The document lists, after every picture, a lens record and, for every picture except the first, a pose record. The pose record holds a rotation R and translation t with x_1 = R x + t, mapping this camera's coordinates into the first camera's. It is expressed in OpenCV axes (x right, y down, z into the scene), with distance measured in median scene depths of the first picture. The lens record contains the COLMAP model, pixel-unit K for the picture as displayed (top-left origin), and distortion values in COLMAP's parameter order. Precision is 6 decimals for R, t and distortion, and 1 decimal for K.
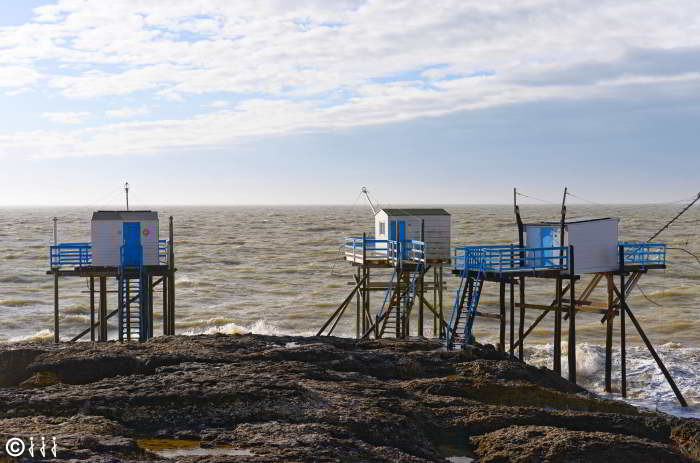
lens RADIAL K [[971.7, 0, 350.0], [0, 971.7, 231.5], [0, 0, 1]] dist [0.016410, -0.001667]
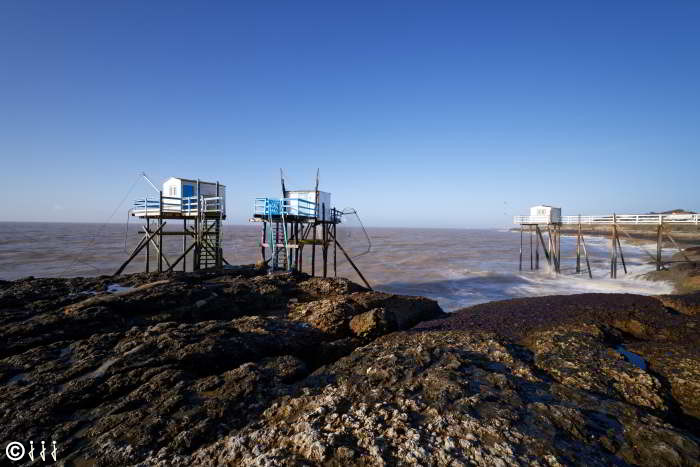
lens RADIAL K [[263.8, 0, 350.0], [0, 263.8, 233.5], [0, 0, 1]] dist [0.000367, -0.000060]
pose [[0.724666, -0.003088, 0.689093, -0.050300], [0.002072, 0.999995, 0.002301, 0.064389], [-0.689097, -0.000239, 0.724669, 0.620645]]
